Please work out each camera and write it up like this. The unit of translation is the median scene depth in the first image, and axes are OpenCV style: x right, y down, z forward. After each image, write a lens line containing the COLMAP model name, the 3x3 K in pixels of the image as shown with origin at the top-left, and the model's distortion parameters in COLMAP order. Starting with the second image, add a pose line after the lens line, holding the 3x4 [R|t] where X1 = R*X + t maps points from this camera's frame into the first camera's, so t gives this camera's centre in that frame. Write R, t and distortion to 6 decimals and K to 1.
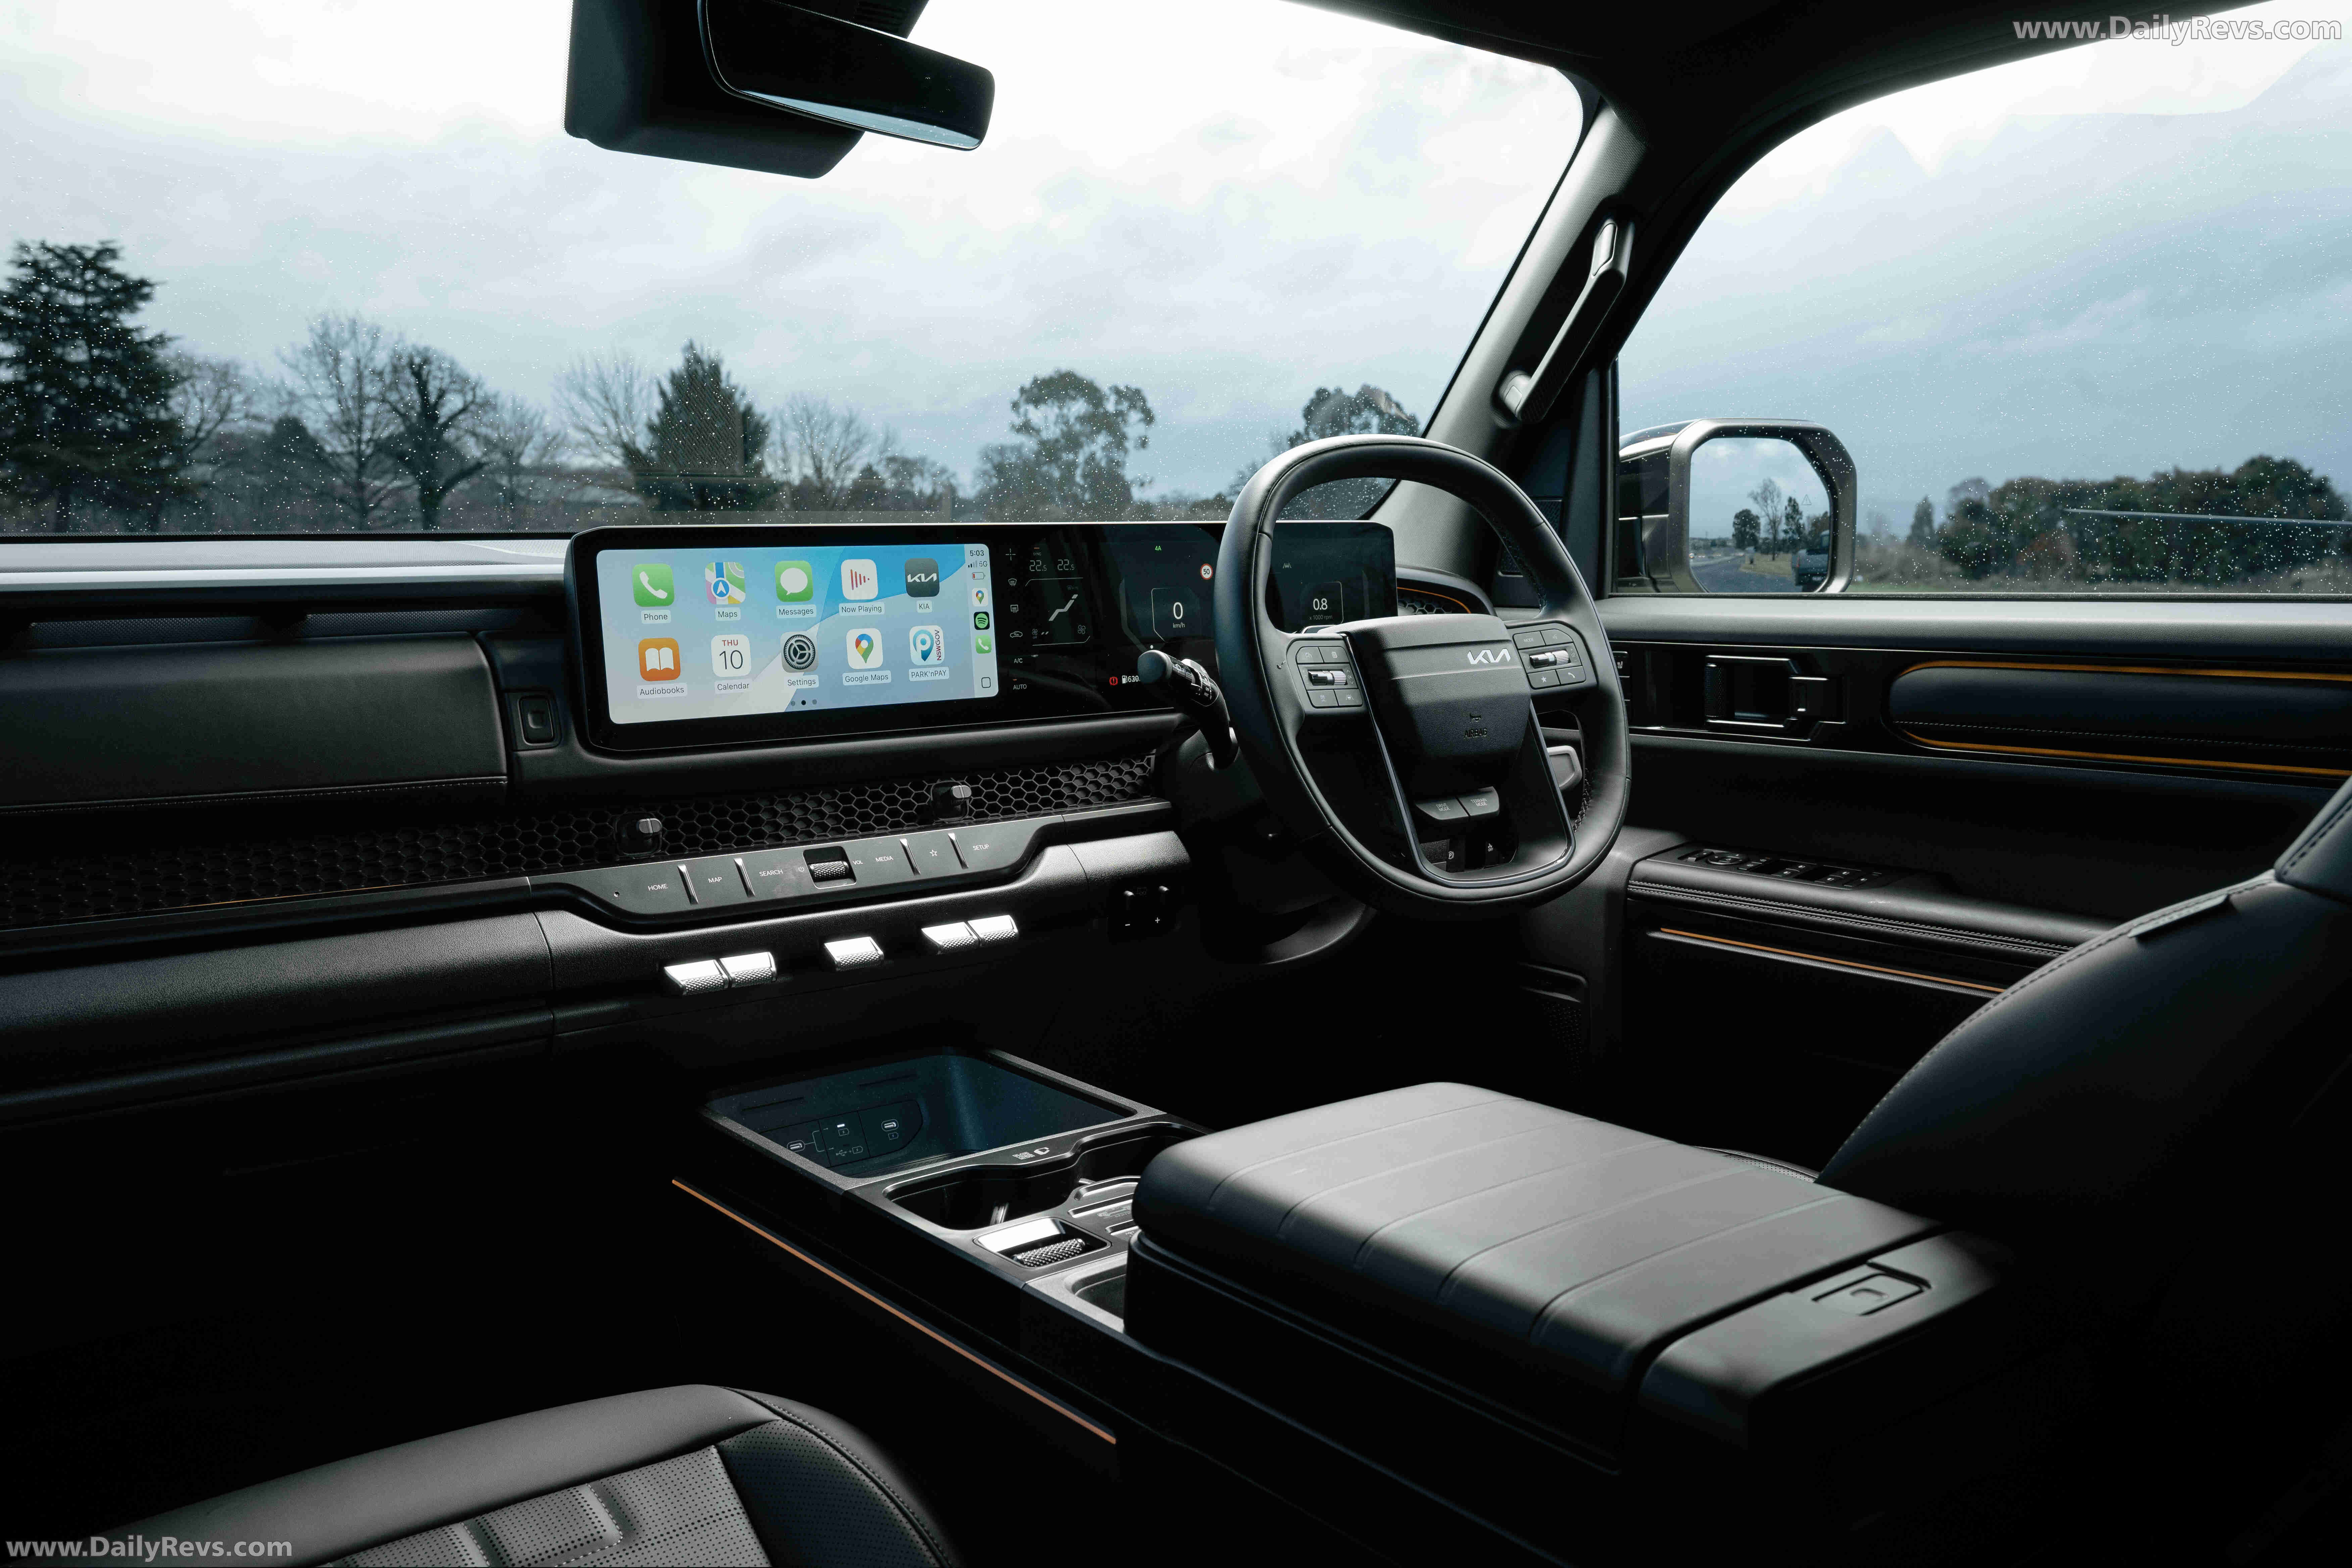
lens RADIAL K [[1988.6, 0, 1170.2], [0, 1988.6, 779.4], [0, 0, 1]] dist [0.088581, 0.009812]
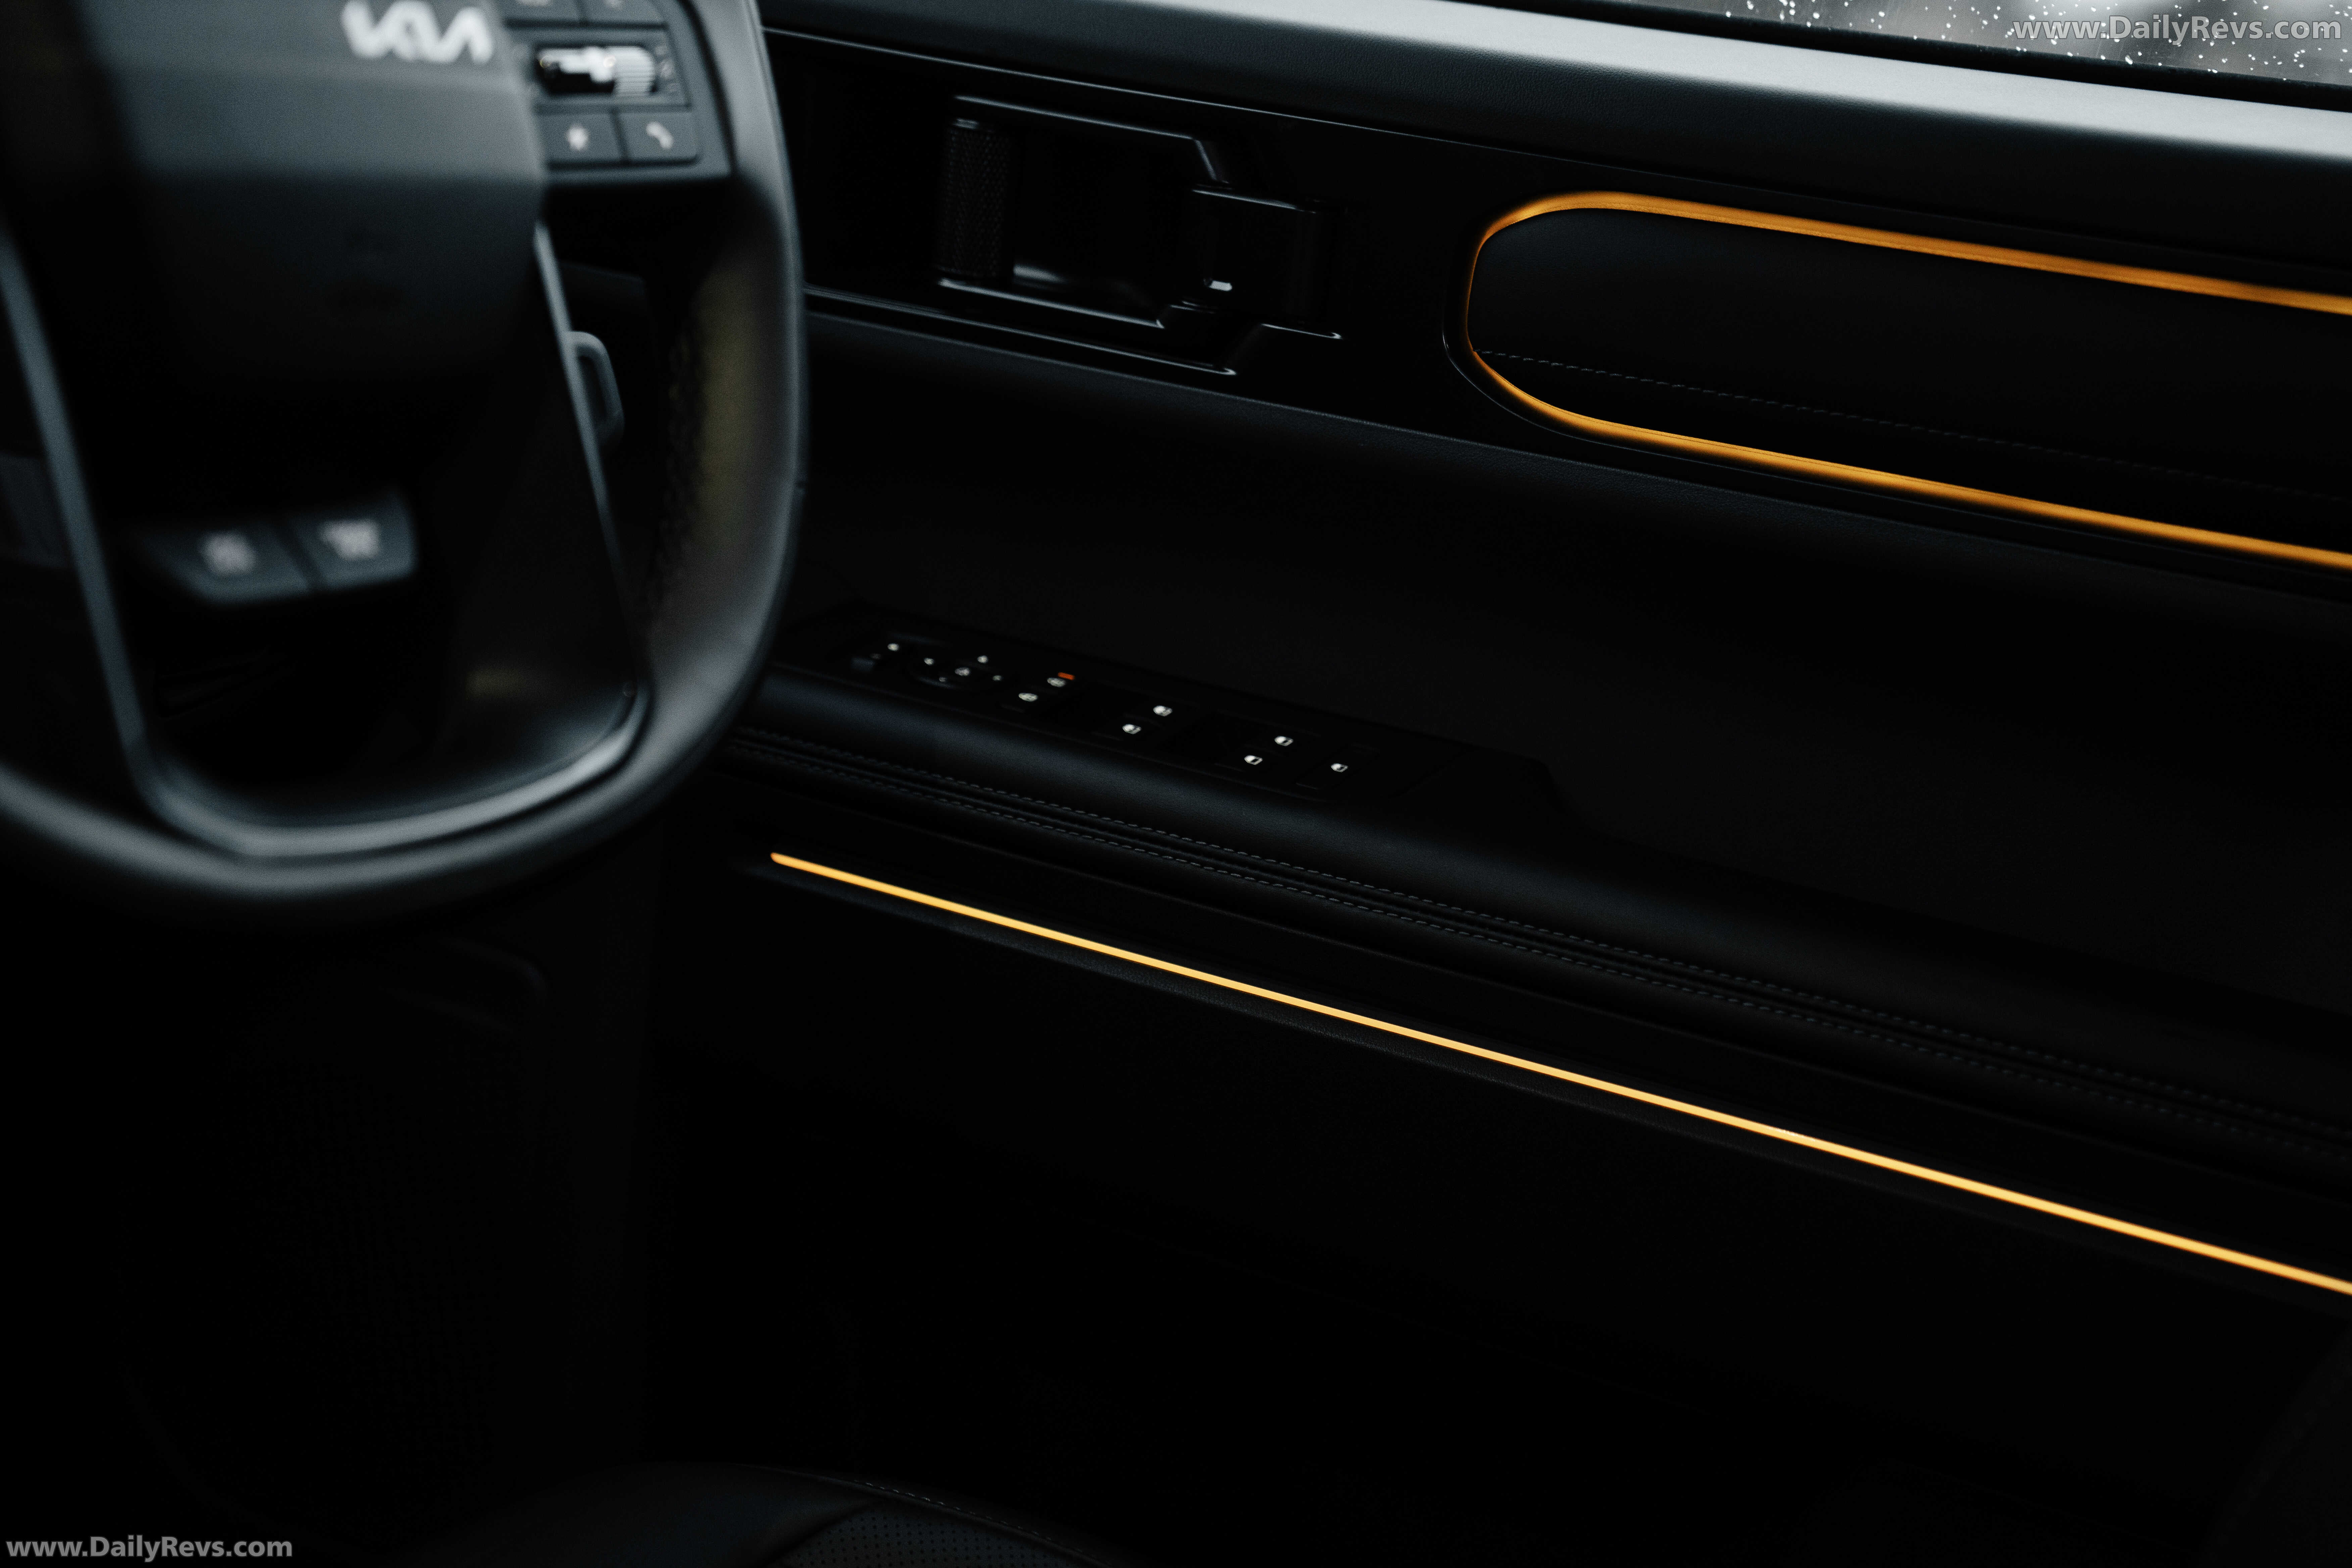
lens RADIAL K [[3649.6, 0, 1173.7], [0, 3649.6, 785.2], [0, 0, 1]] dist [0.004200, 0.000000]
pose [[0.901626, 0.027793, 0.431622, 0.035513], [-0.092432, 0.987260, 0.129511, -0.035639], [-0.422524, -0.156666, 0.892709, 0.483322]]
